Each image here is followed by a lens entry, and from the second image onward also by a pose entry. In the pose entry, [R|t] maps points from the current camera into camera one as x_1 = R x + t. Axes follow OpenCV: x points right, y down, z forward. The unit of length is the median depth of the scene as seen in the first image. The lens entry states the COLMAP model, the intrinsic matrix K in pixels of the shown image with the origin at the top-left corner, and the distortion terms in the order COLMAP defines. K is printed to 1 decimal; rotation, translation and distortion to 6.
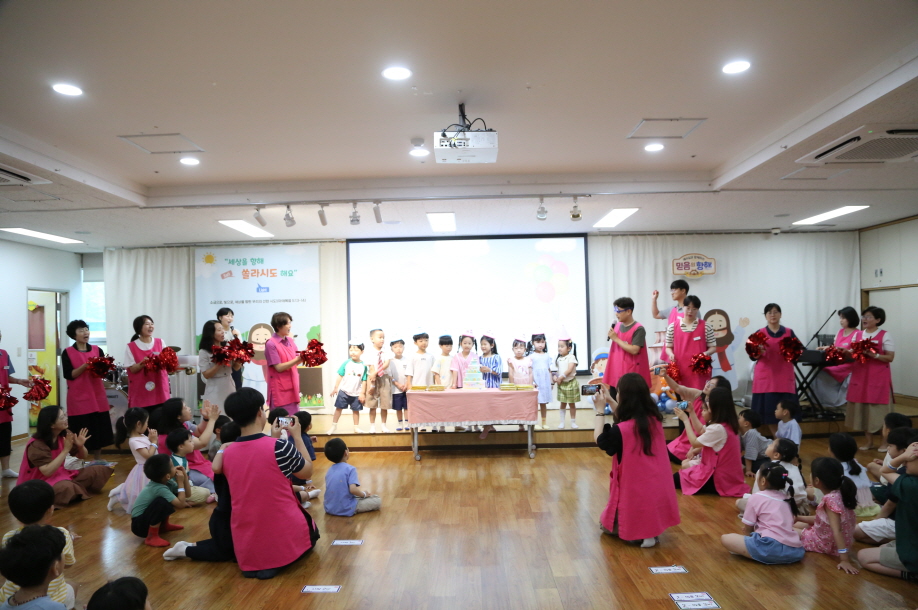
lens RADIAL K [[623.9, 0, 455.8], [0, 623.9, 305.1], [0, 0, 1]] dist [-0.117099, 0.059412]
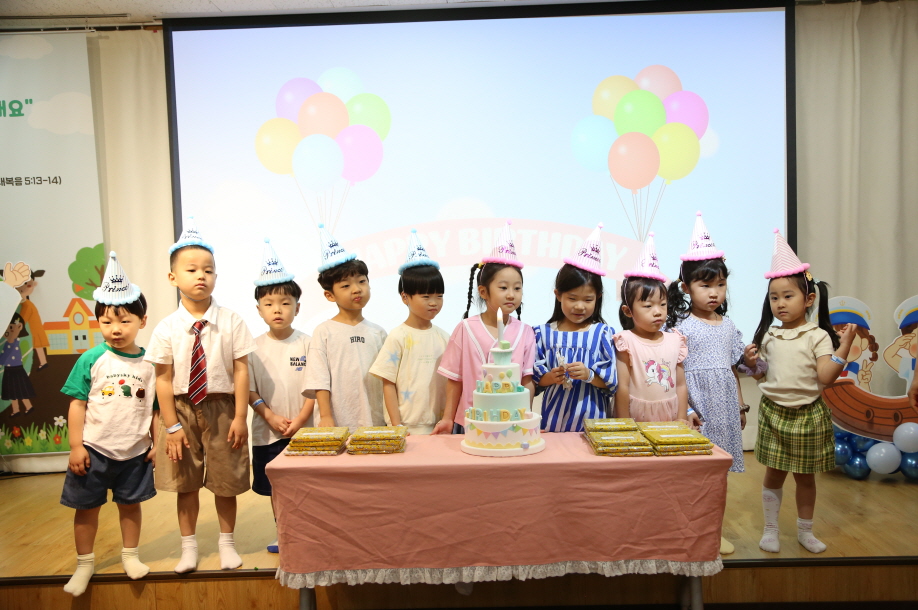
lens RADIAL K [[847.0, 0, 464.3], [0, 847.0, 301.3], [0, 0, 1]] dist [0.017360, 0.017278]
pose [[0.999960, -0.008329, -0.003392, 0.011514], [0.008578, 0.996652, 0.081309, 0.030845], [0.002703, -0.081334, 0.996683, 0.551179]]
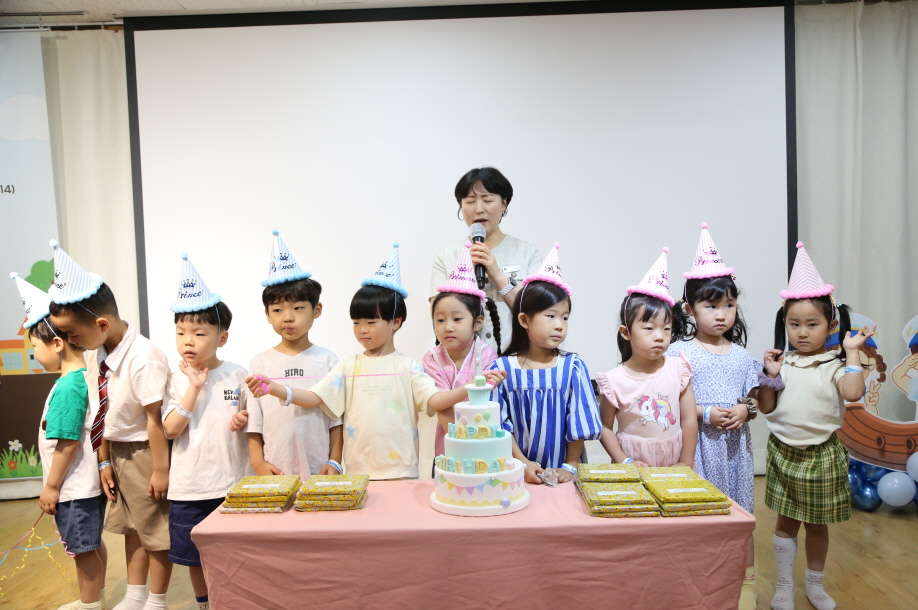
lens RADIAL K [[793.8, 0, 462.5], [0, 793.8, 301.5], [0, 0, 1]] dist [0.006511, 0.014997]
pose [[0.999953, -0.009118, 0.003164, 0.019870], [0.008854, 0.997109, 0.075467, 0.028933], [-0.003843, -0.075435, 0.997143, 0.627107]]
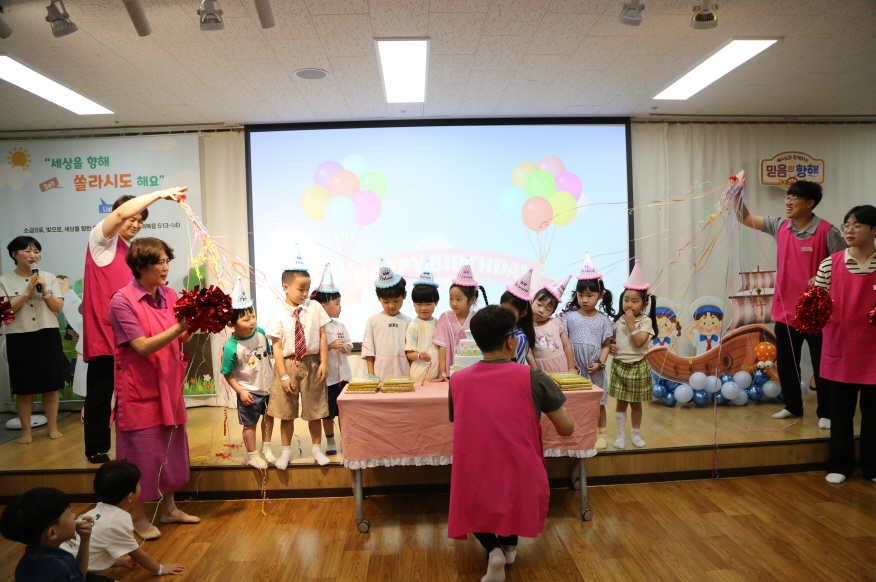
lens RADIAL K [[595.4, 0, 434.9], [0, 595.4, 291.1], [0, 0, 1]] dist [-0.117099, 0.059412]
pose [[0.998727, -0.008429, 0.049724, -0.022179], [0.004957, 0.997566, 0.069553, 0.021852], [-0.050189, -0.069218, 0.996338, 0.480735]]
